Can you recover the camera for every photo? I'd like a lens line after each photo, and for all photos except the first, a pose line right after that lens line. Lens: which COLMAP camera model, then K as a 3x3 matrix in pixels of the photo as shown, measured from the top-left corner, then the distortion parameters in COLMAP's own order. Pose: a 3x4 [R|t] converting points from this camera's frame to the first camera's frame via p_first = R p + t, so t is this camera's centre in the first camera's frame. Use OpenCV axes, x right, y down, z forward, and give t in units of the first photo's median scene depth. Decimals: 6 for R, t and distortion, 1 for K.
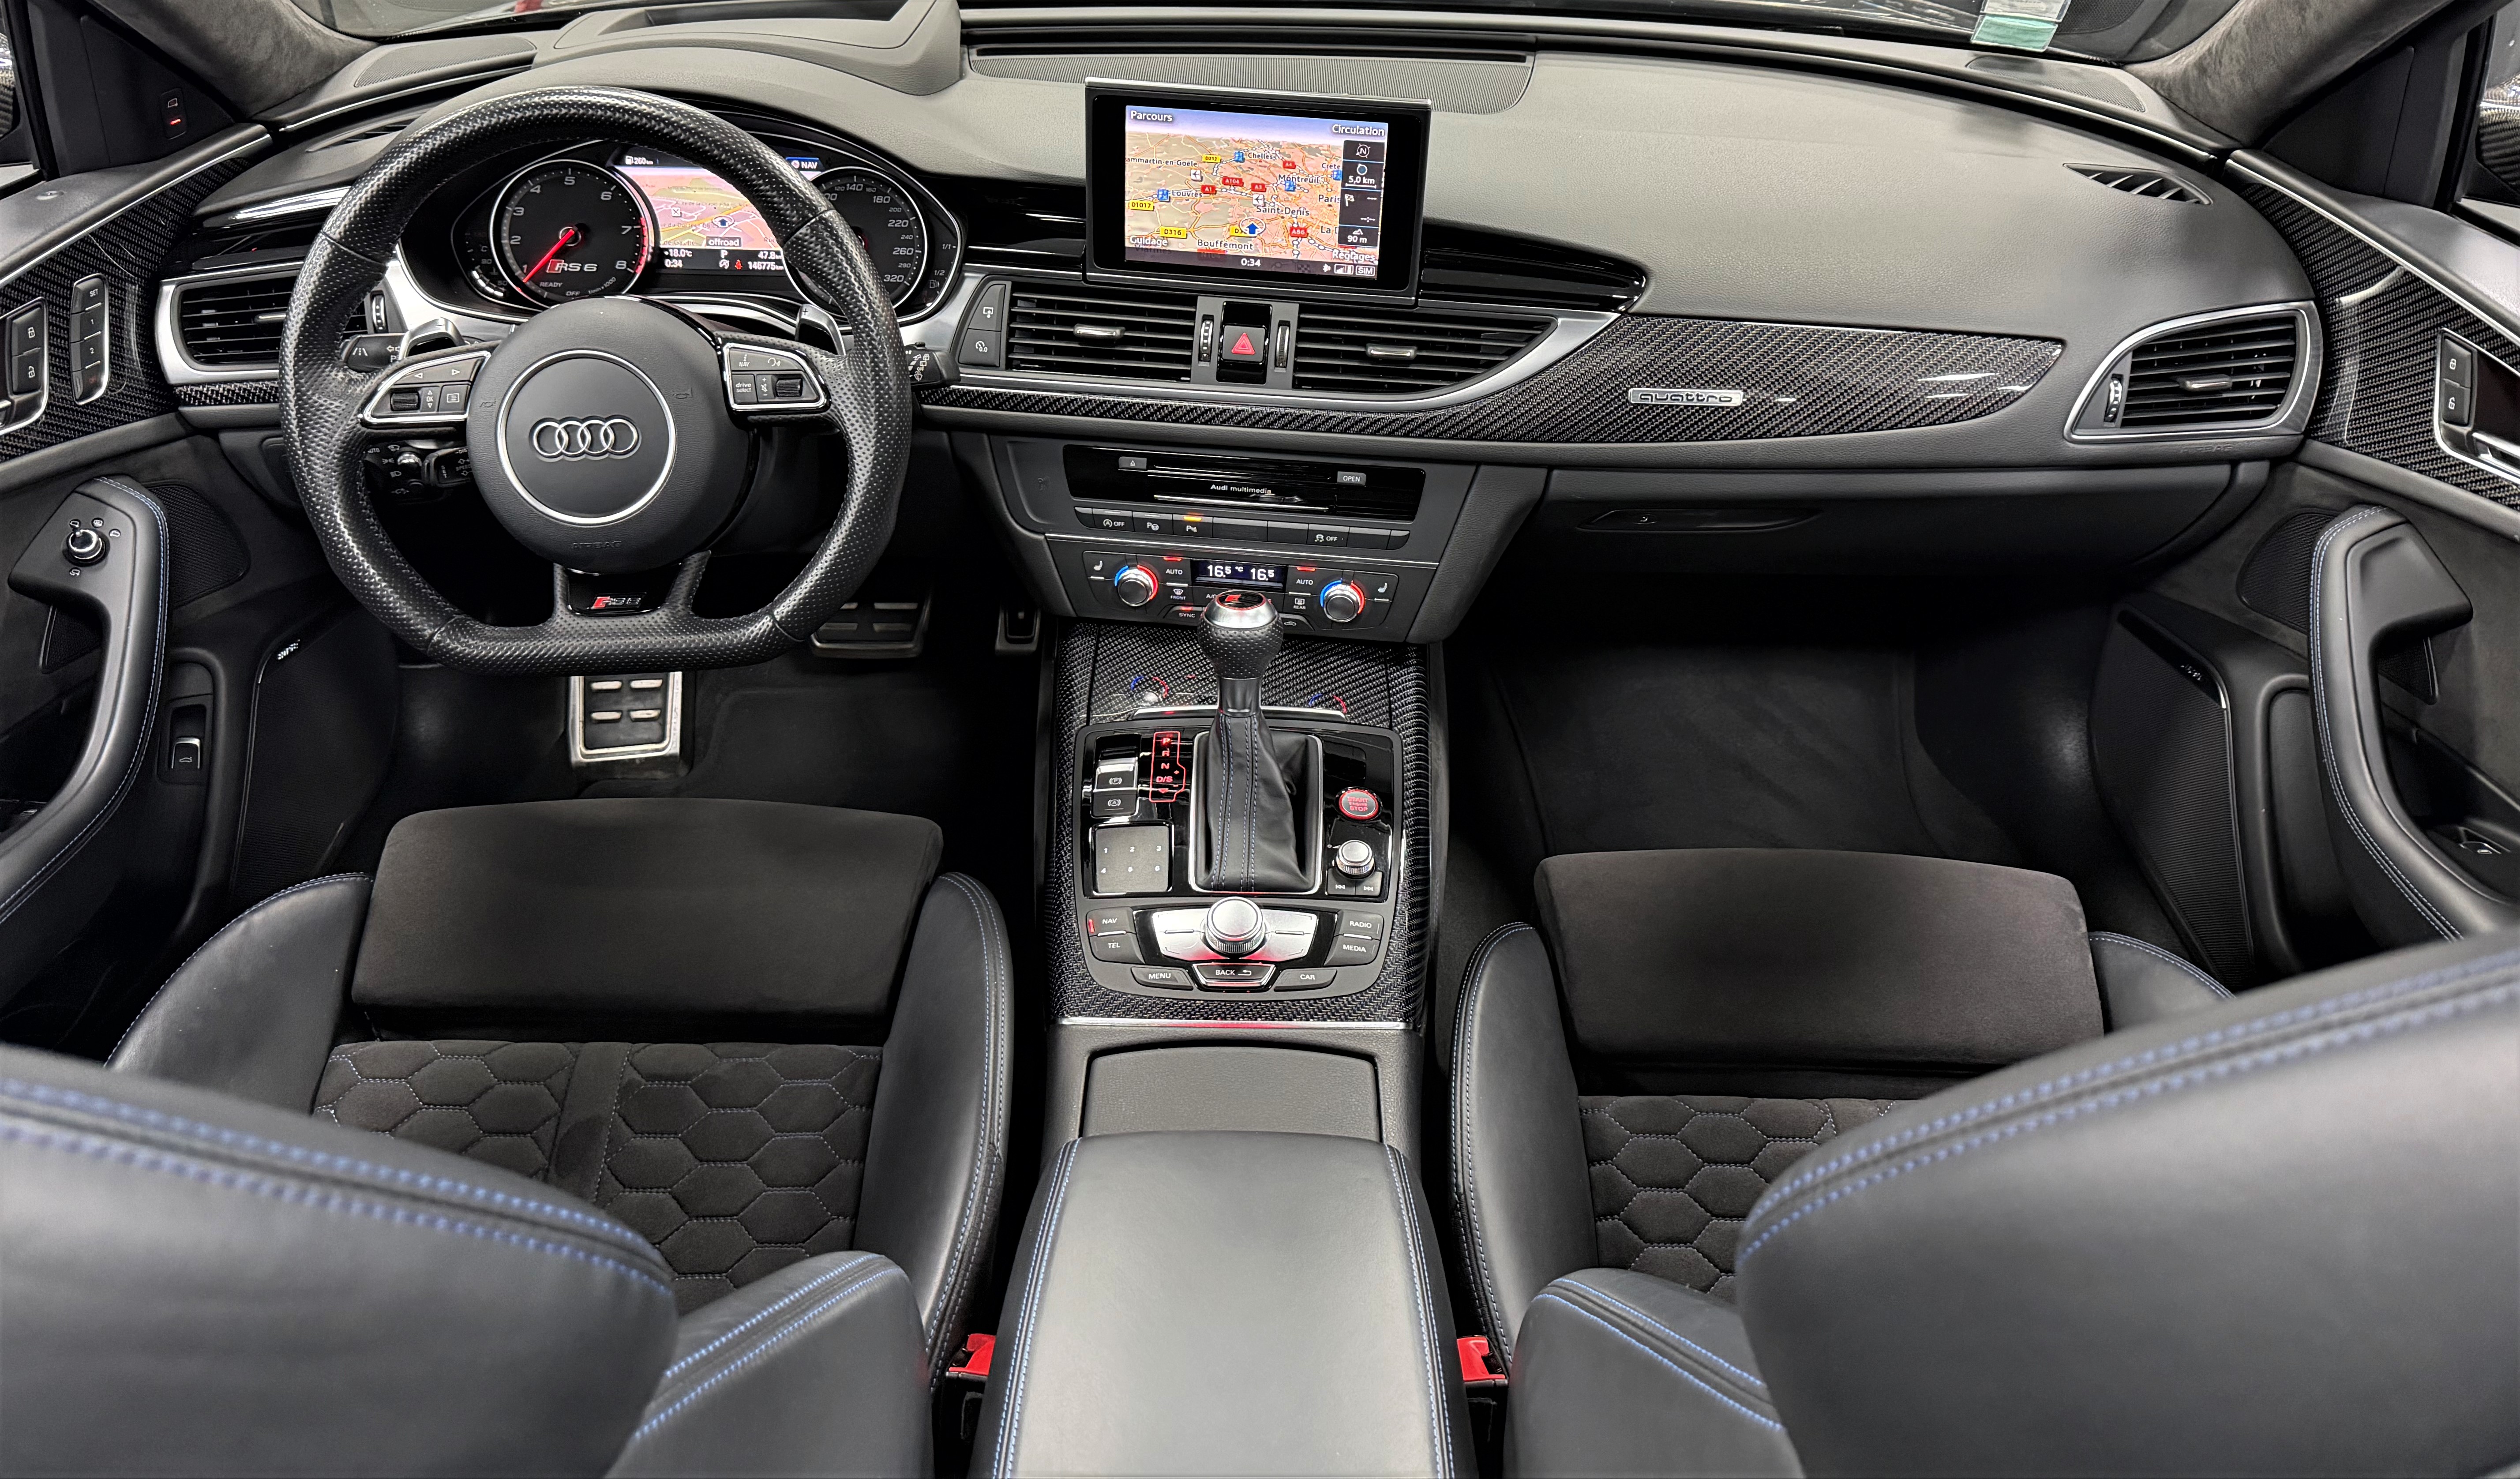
lens RADIAL K [[1802.1, 0, 1263.8], [0, 1802.1, 572.3], [0, 0, 1]] dist [0.052078, -0.000400]
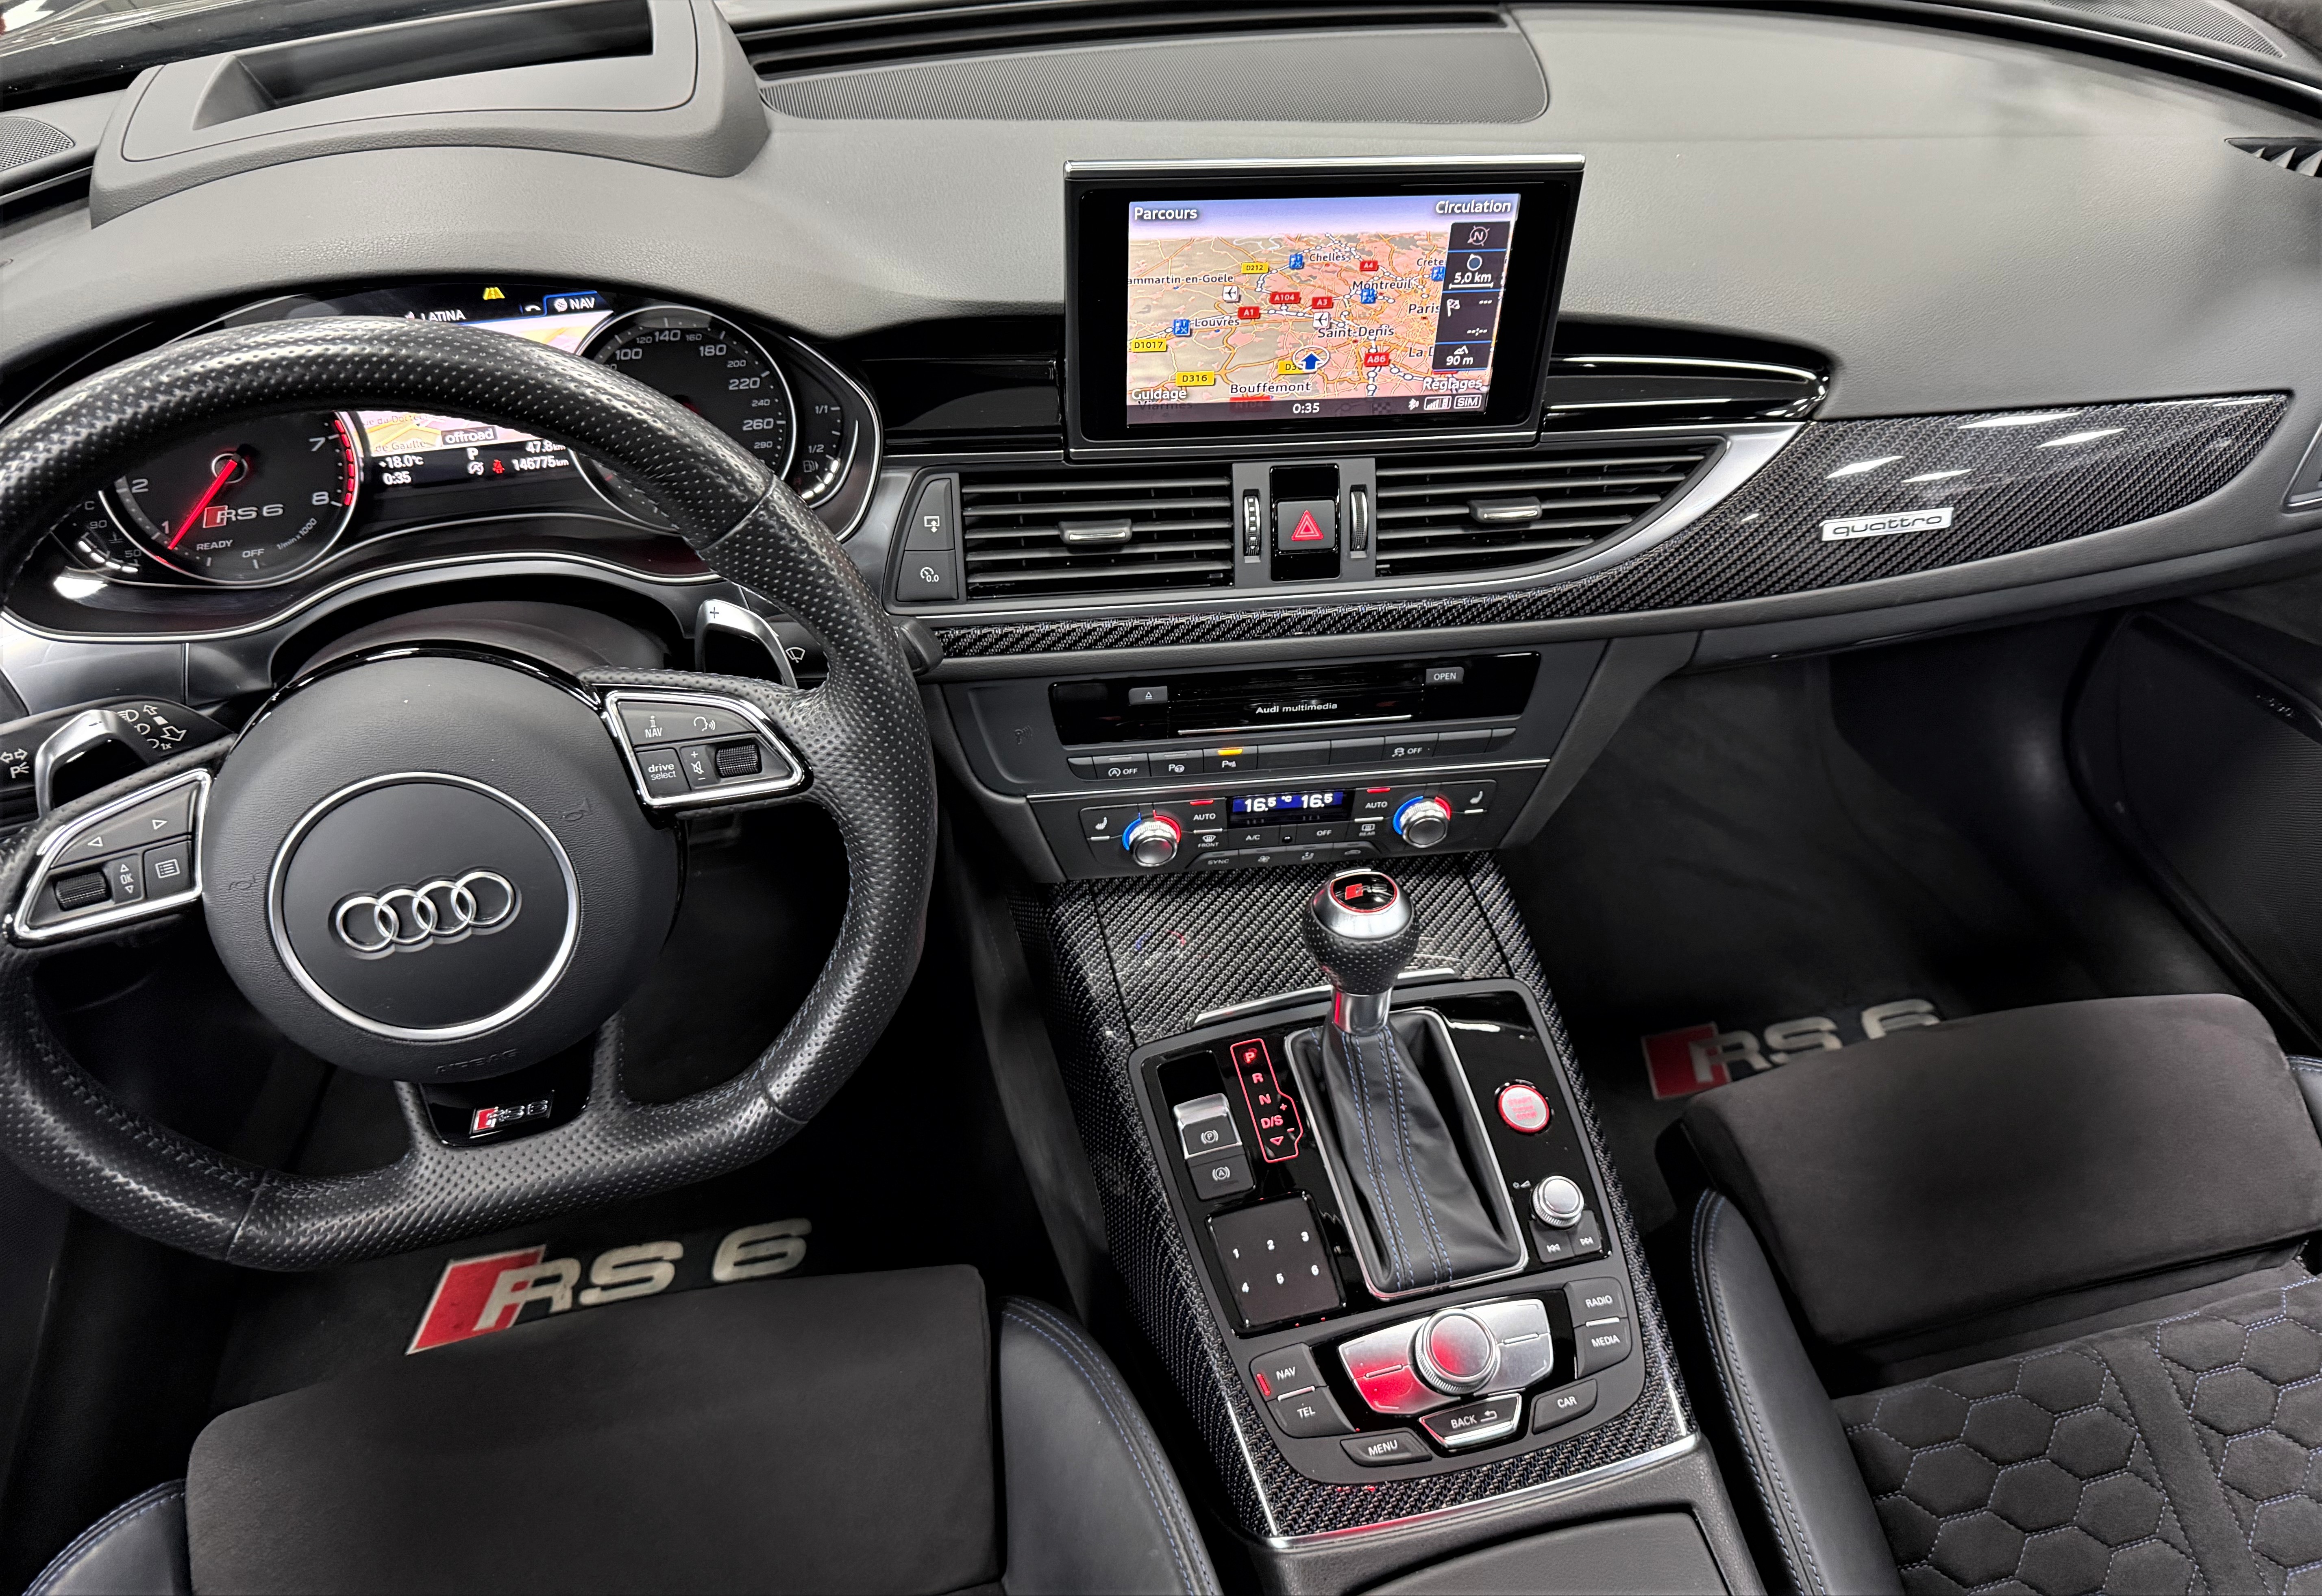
lens RADIAL K [[1663.7, 0, 1167.9], [0, 1663.7, 764.4], [0, 0, 1]] dist [0.064064, -0.102246]
pose [[0.970231, -0.161131, 0.180800, -0.198019], [0.119782, 0.968116, 0.220008, -0.186769], [-0.210485, -0.191802, 0.958597, 0.368118]]
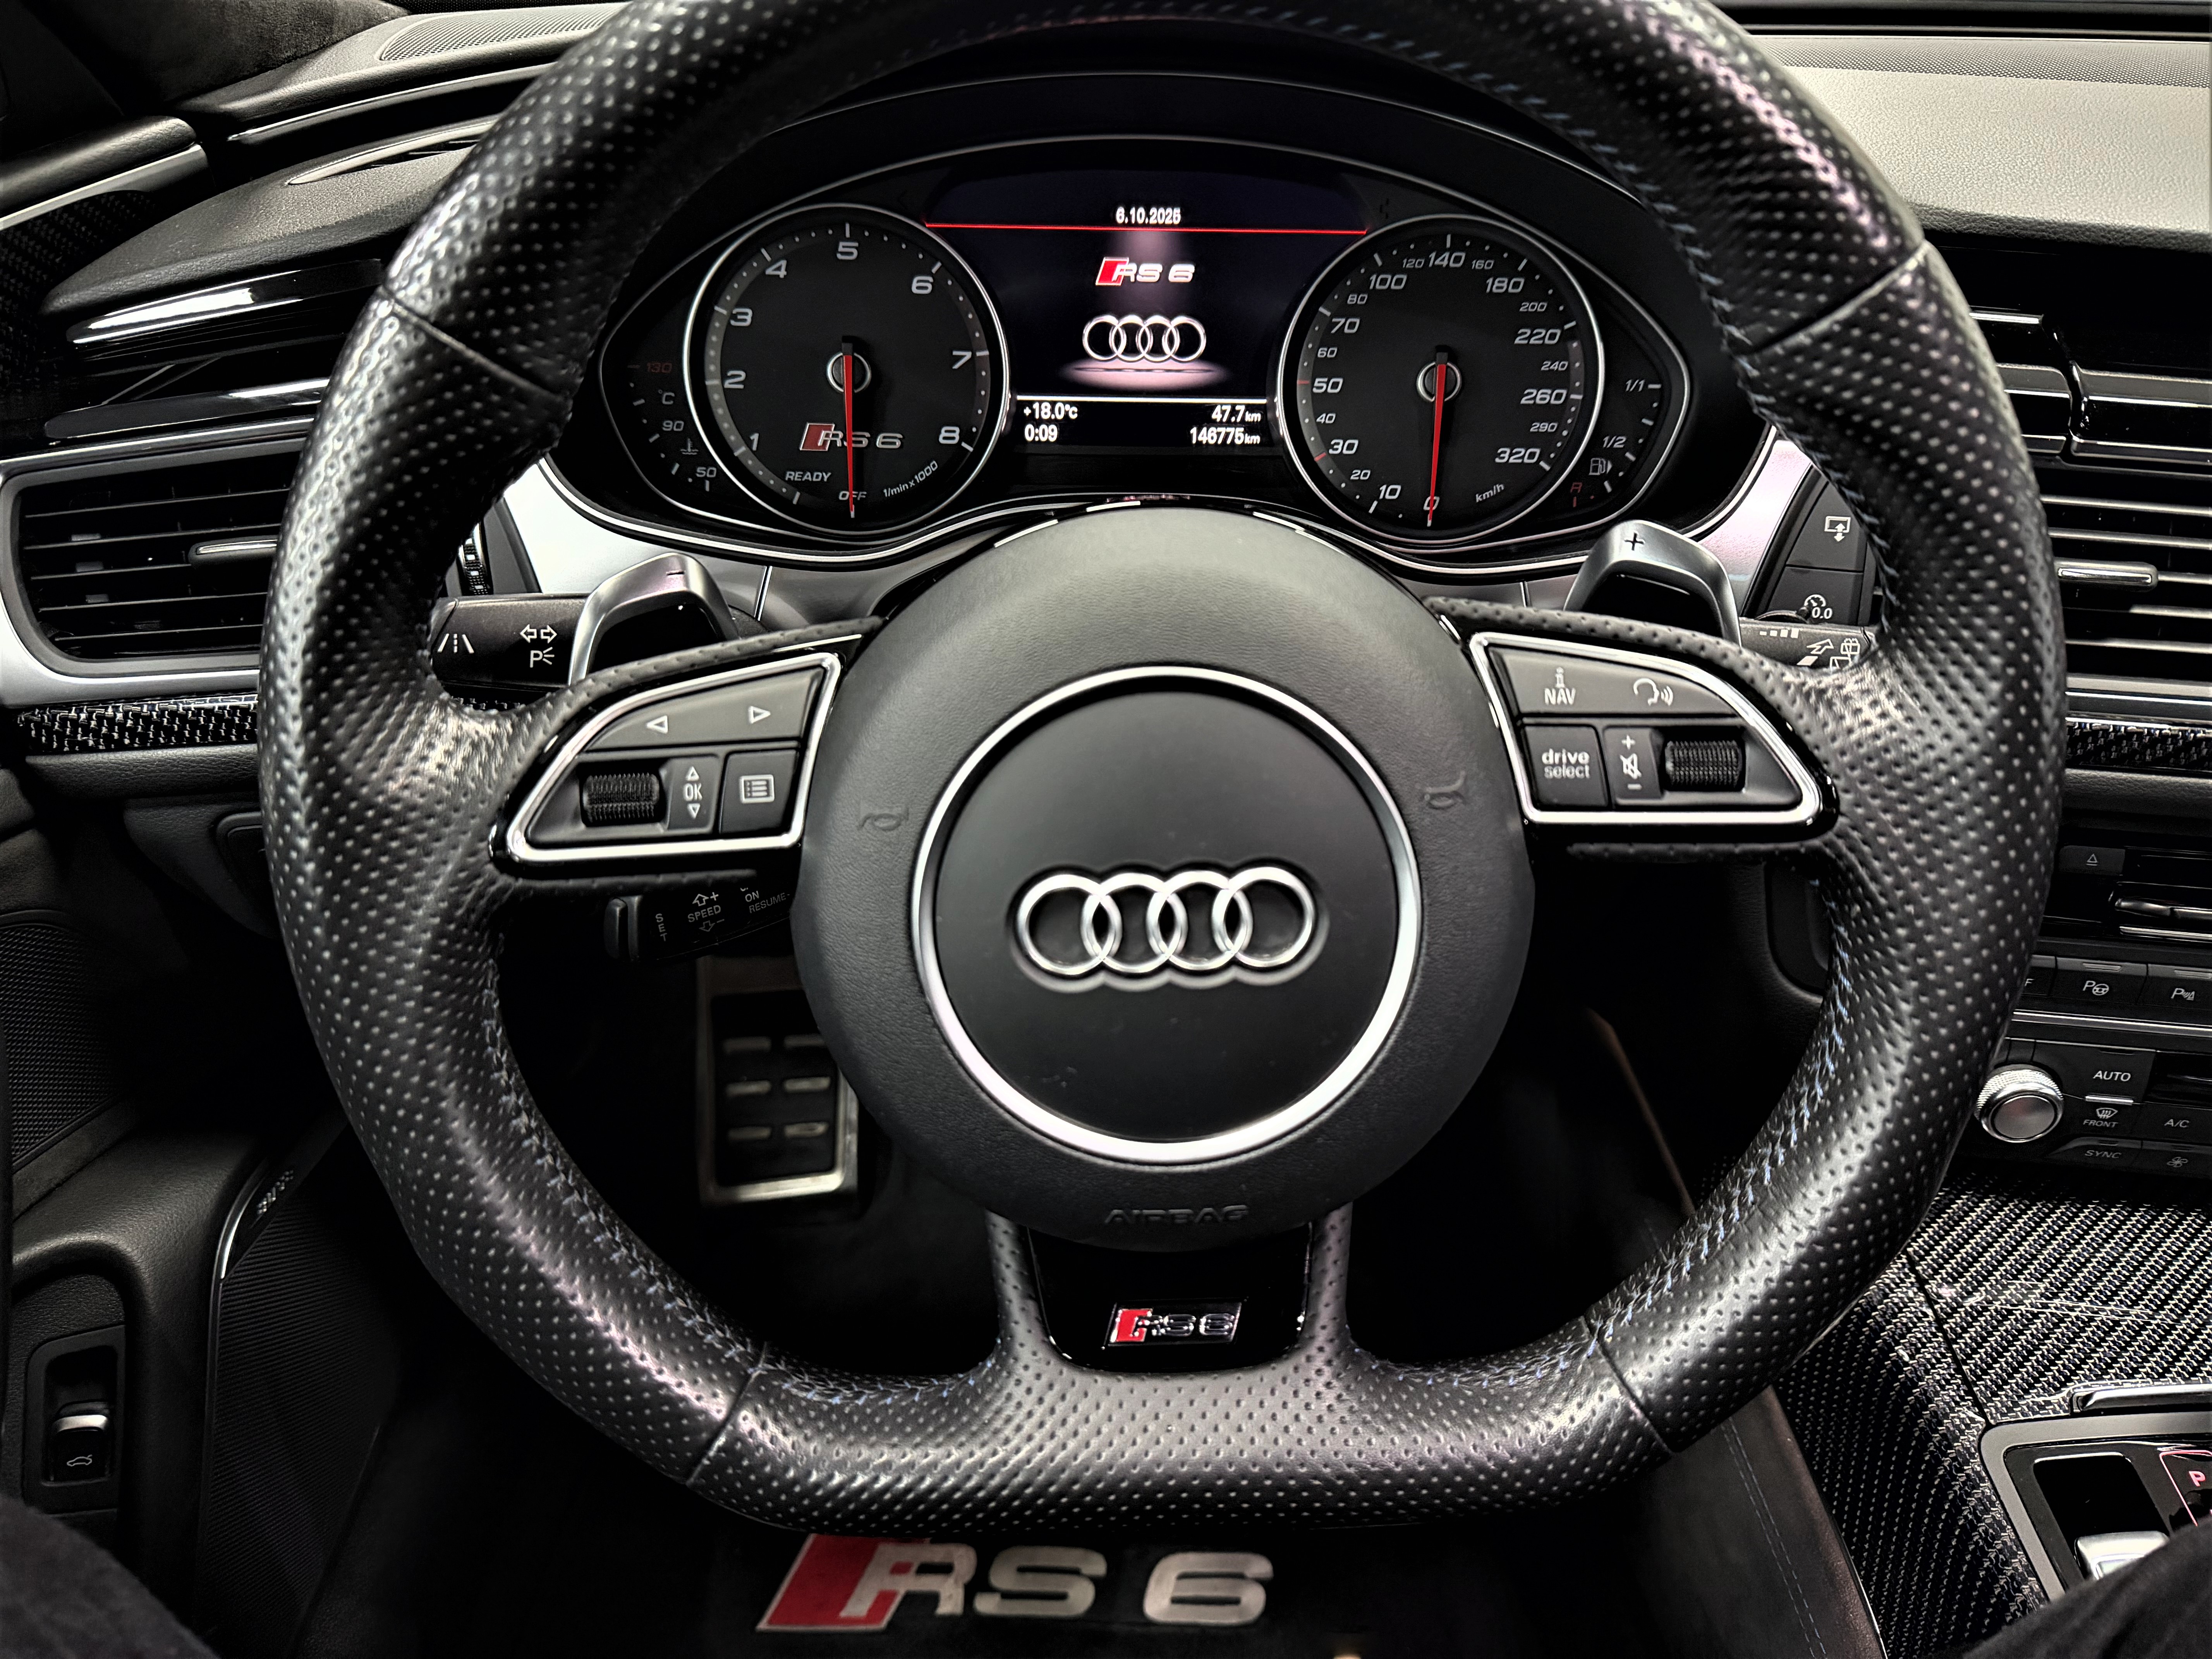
lens RADIAL K [[1612.4, 0, 1101.1], [0, 1612.4, 877.6], [0, 0, 1]] dist [0.072550, -0.001691]
pose [[0.999878, 0.005151, -0.014778, -0.331739], [-0.004000, 0.997032, 0.076887, -0.092324], [0.015131, -0.076819, 0.996930, 0.610237]]
